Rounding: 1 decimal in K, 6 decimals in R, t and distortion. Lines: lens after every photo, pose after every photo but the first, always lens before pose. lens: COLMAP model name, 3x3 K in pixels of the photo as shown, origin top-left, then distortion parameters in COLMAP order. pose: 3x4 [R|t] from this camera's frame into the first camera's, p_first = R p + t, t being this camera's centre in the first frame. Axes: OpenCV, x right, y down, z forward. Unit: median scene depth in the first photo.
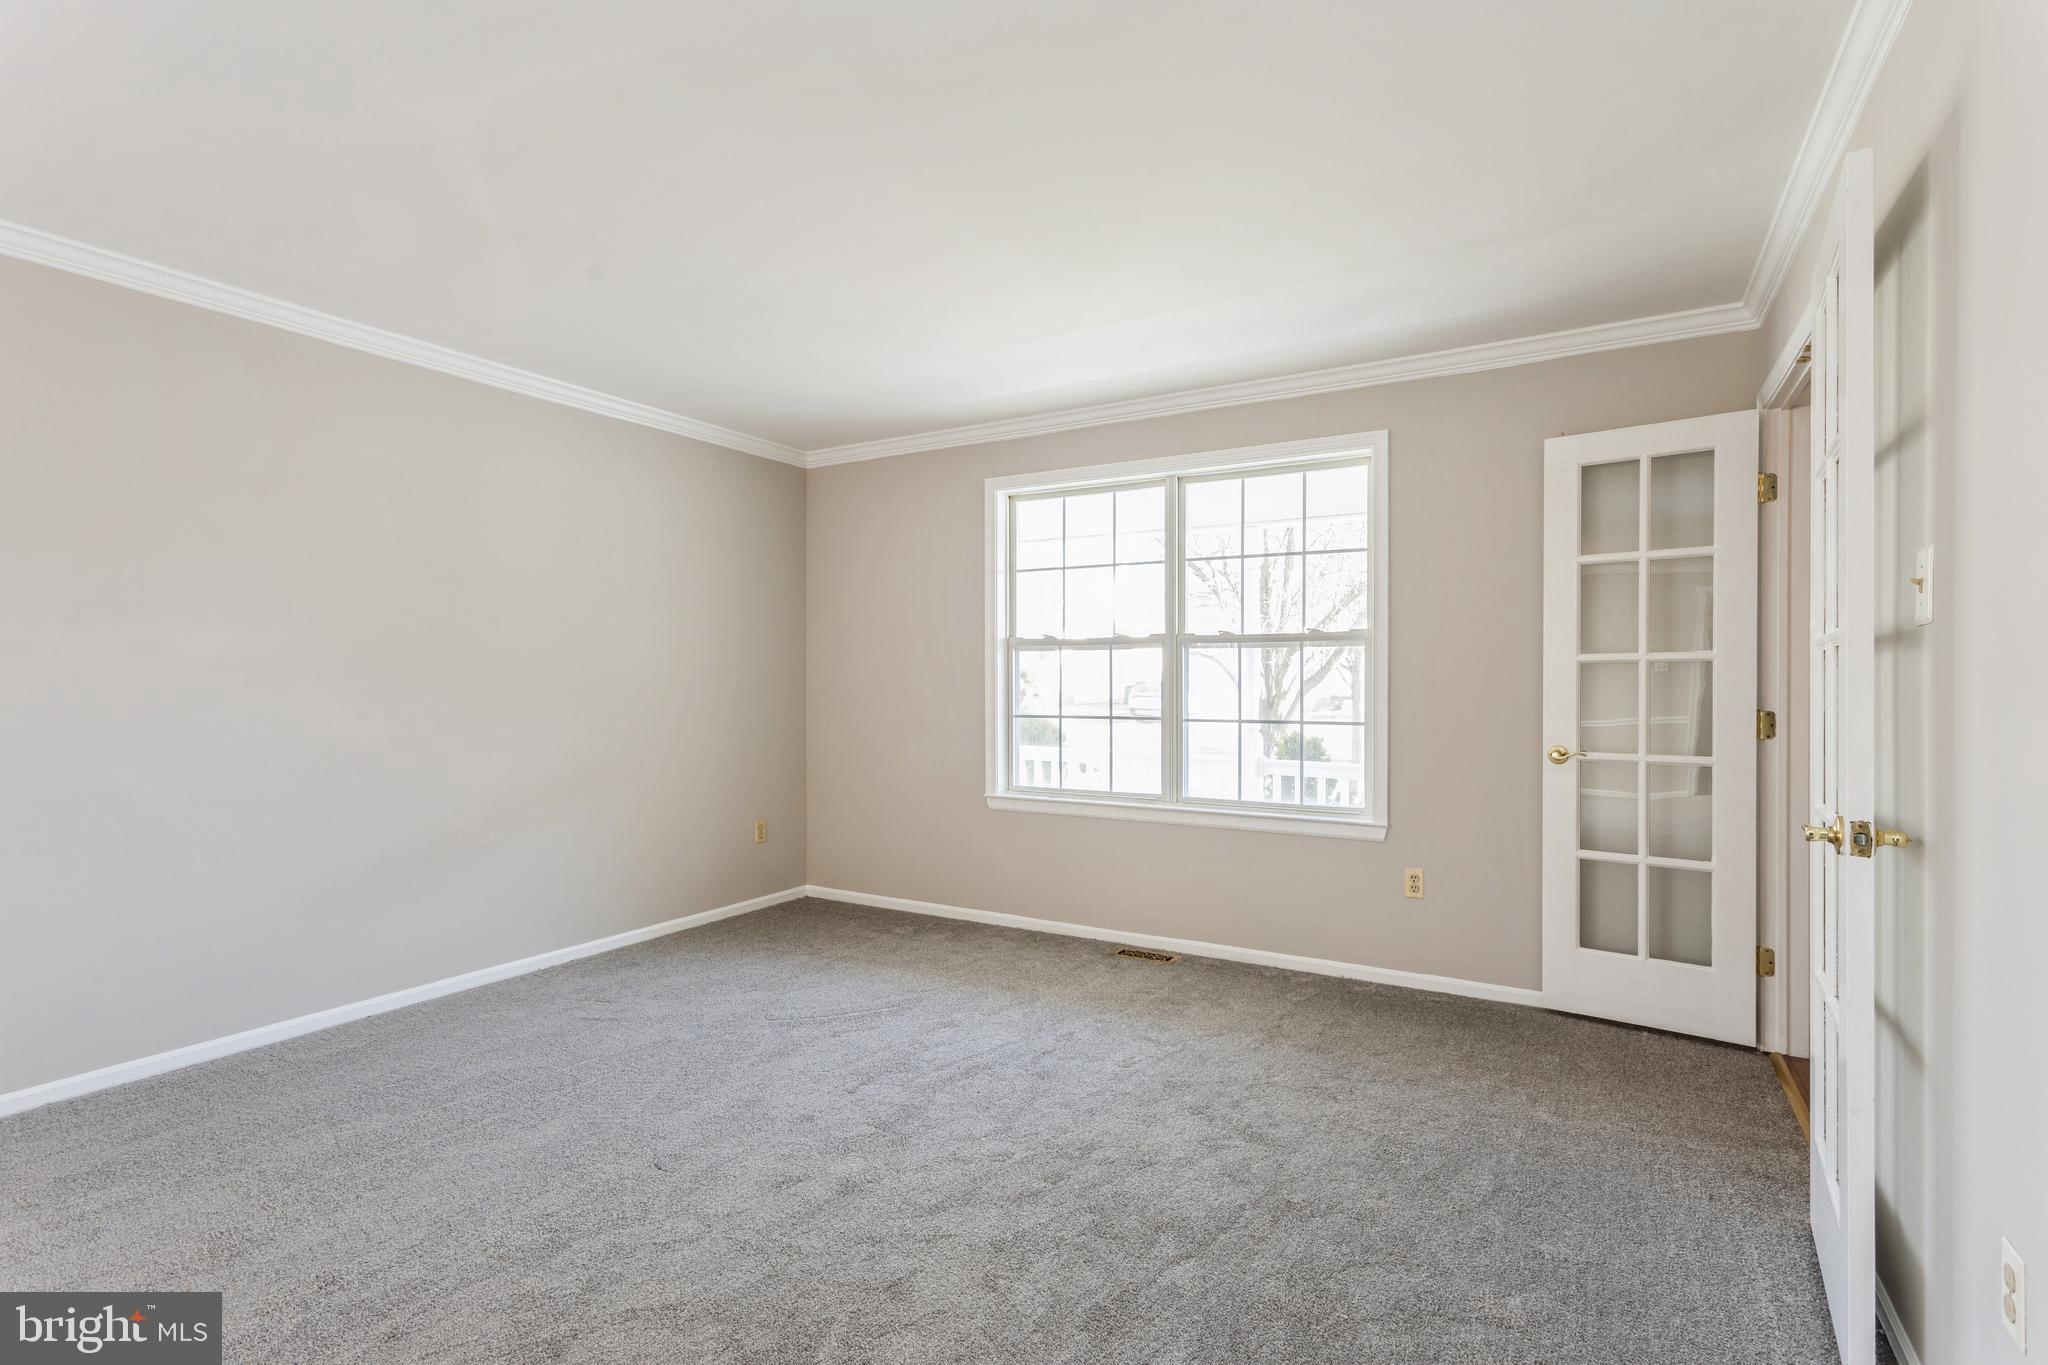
lens RADIAL K [[975.3, 0, 1026.5], [0, 975.3, 678.8], [0, 0, 1]] dist [0.002619, 0.001128]
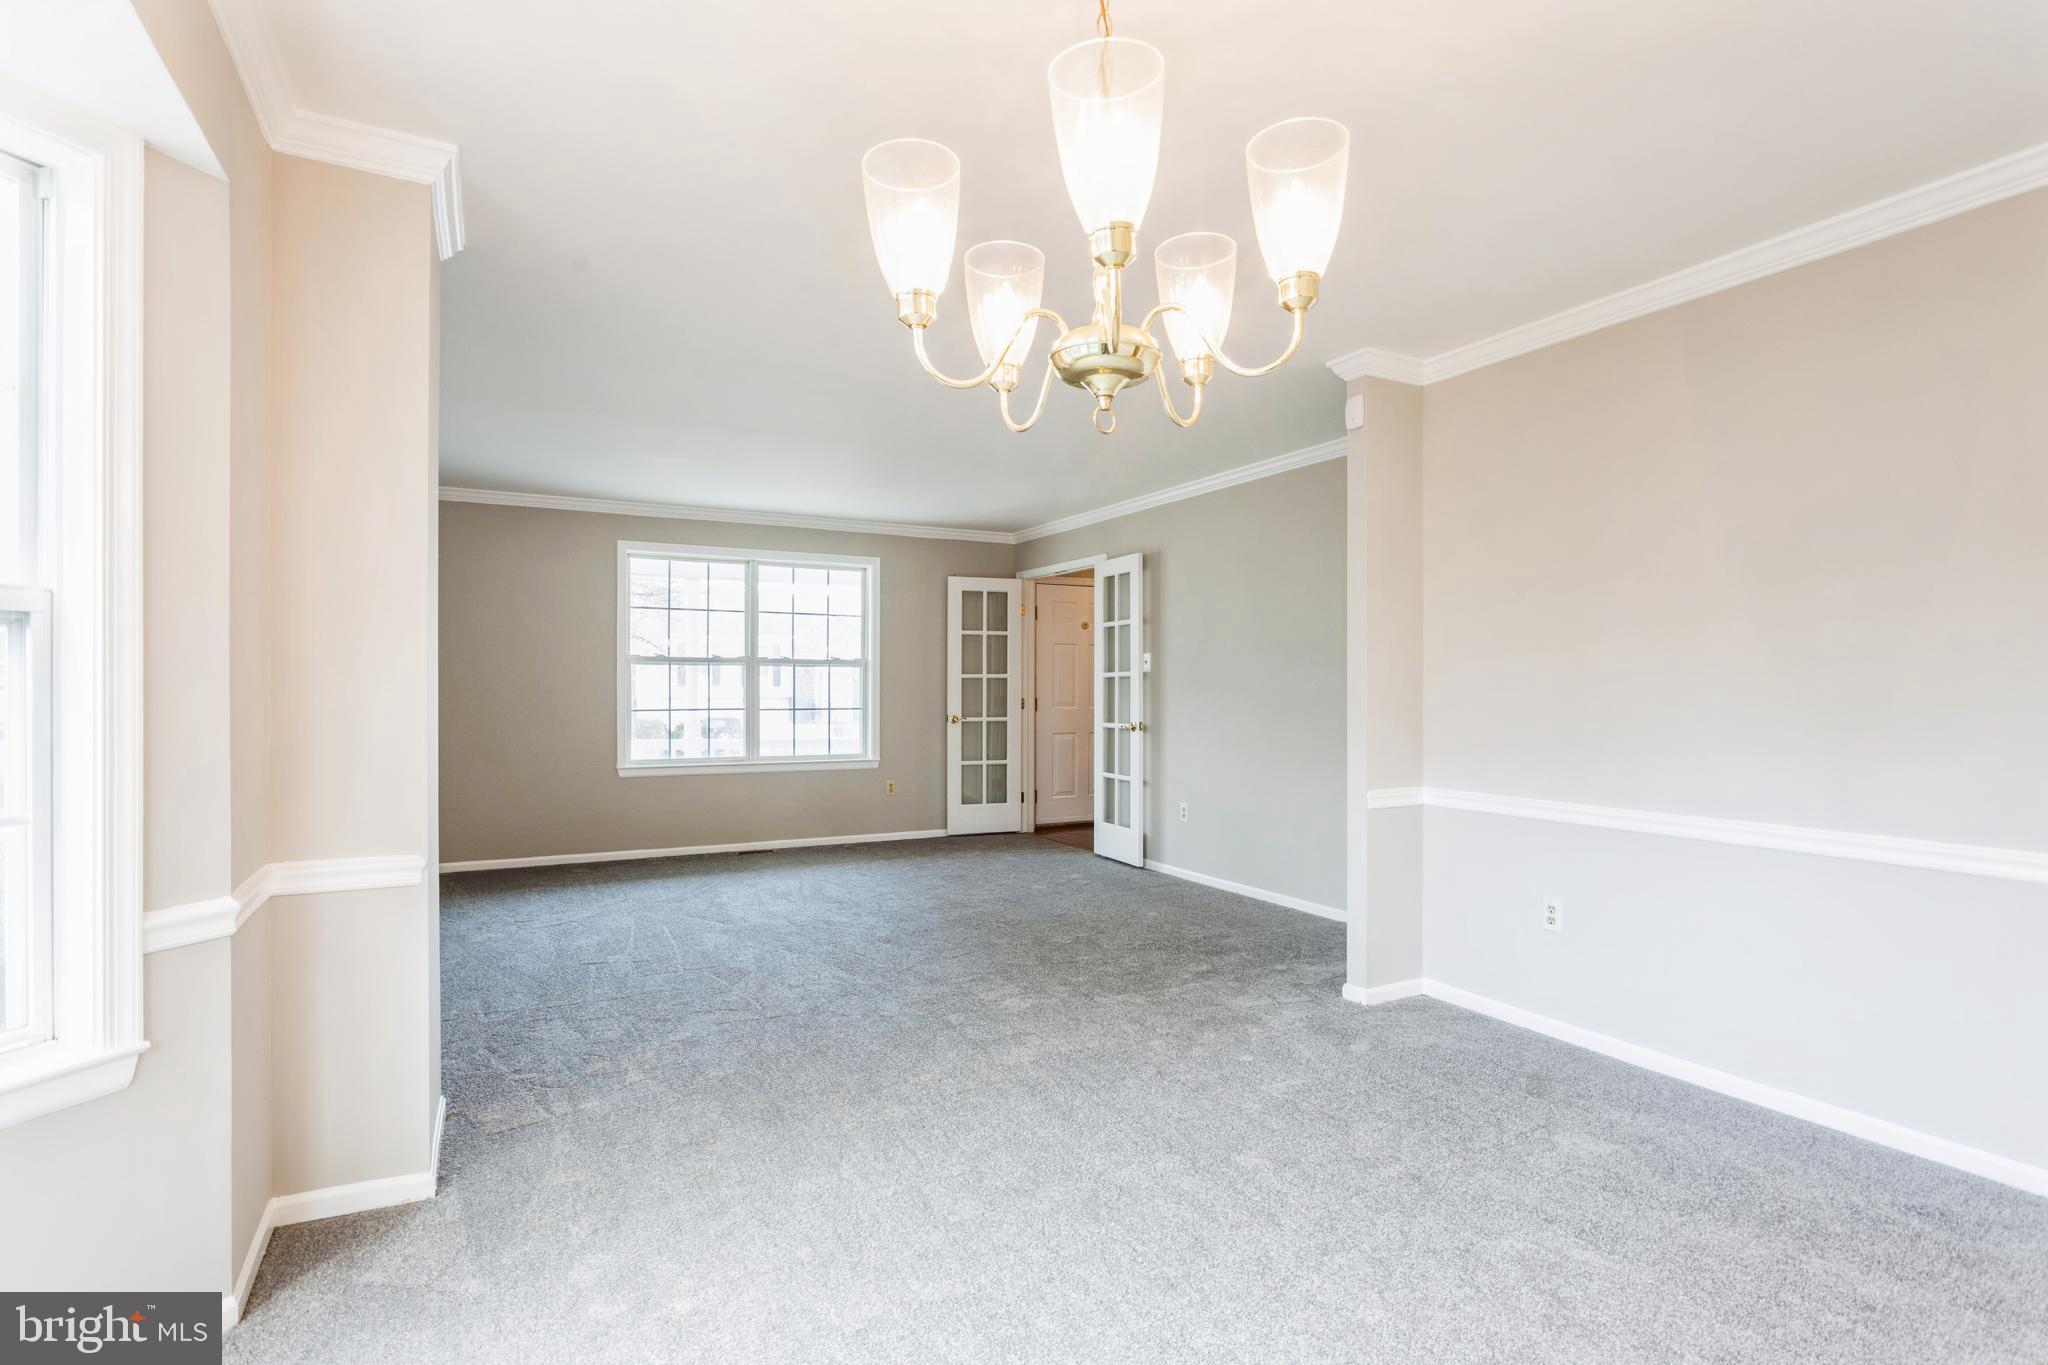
lens RADIAL K [[999.1, 0, 1017.9], [0, 999.1, 692.4], [0, 0, 1]] dist [-0.011928, 0.000345]
pose [[0.525938, -0.002316, 0.850520, -1.092083], [-0.003008, 0.999985, 0.004583, 0.004456], [-0.850517, -0.004968, 0.525923, -0.265927]]
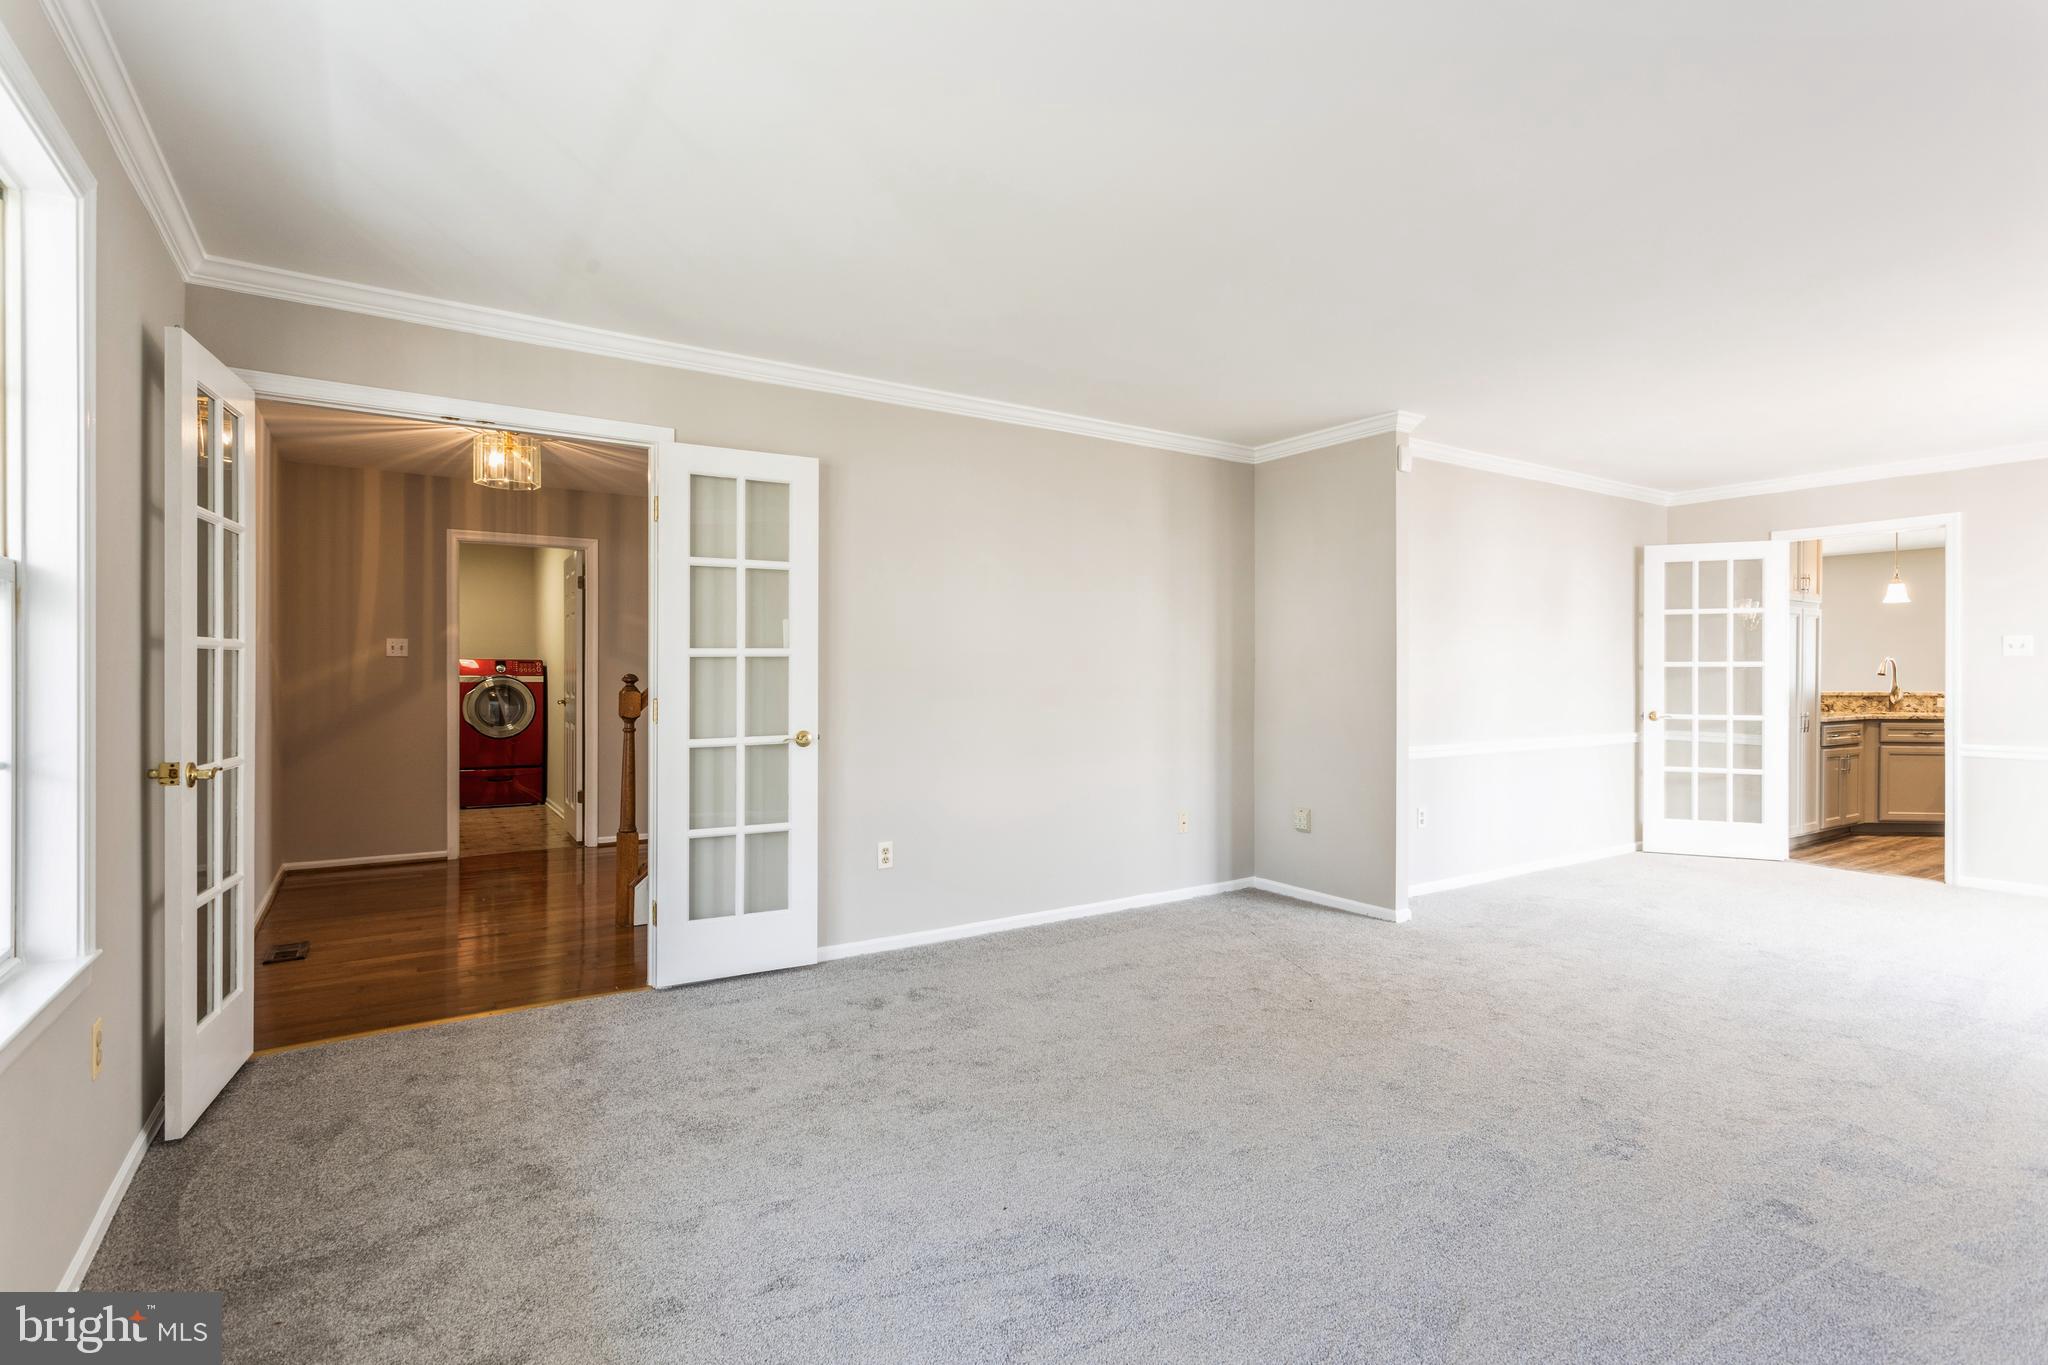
lens RADIAL K [[975.3, 0, 1026.5], [0, 975.3, 678.8], [0, 0, 1]] dist [0.002619, 0.001128]
pose [[-0.896531, -0.001540, 0.442979, -0.272682], [0.000576, 0.999989, 0.004642, 0.002645], [-0.442982, 0.004417, -0.896520, 1.148930]]
